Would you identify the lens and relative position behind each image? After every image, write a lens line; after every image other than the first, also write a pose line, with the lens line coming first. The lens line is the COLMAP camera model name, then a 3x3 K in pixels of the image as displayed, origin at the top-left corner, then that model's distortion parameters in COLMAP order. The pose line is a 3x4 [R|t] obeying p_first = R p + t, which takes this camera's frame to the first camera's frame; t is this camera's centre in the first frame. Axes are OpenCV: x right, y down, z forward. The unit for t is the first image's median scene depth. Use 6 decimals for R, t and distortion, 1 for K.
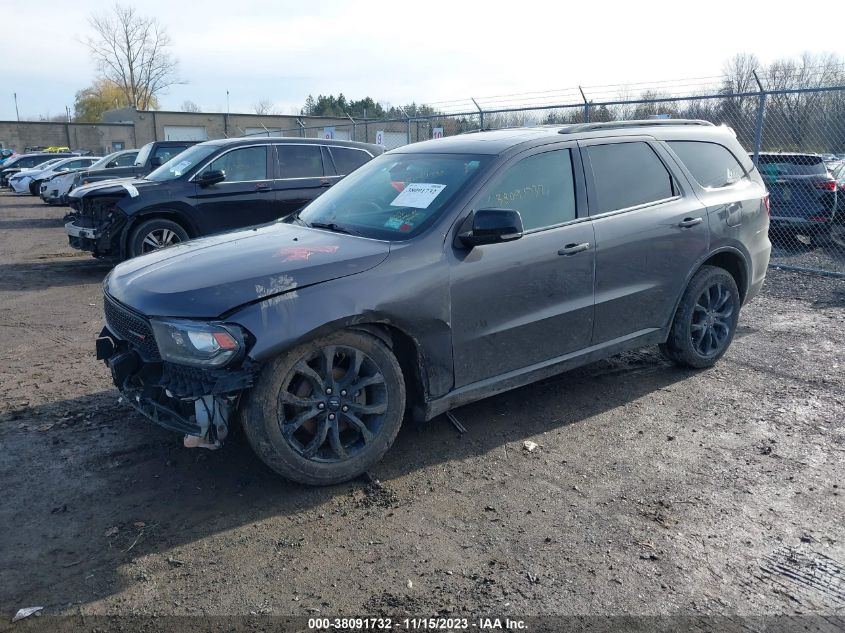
lens RADIAL K [[660.3, 0, 420.3], [0, 660.3, 310.9], [0, 0, 1]] dist [0.019789, -0.028682]
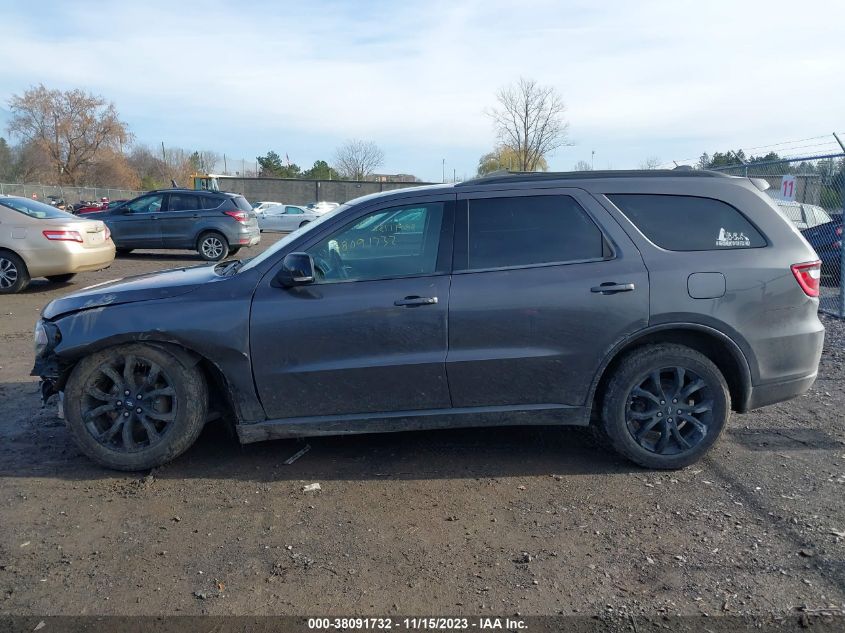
lens RADIAL K [[660.3, 0, 419.4], [0, 660.3, 314.9], [0, 0, 1]] dist [0.019789, -0.028682]
pose [[0.844975, 0.096511, -0.526025, 0.736729], [-0.137433, 0.989736, -0.039175, -0.035679], [0.516845, 0.105395, 0.849566, 0.184130]]
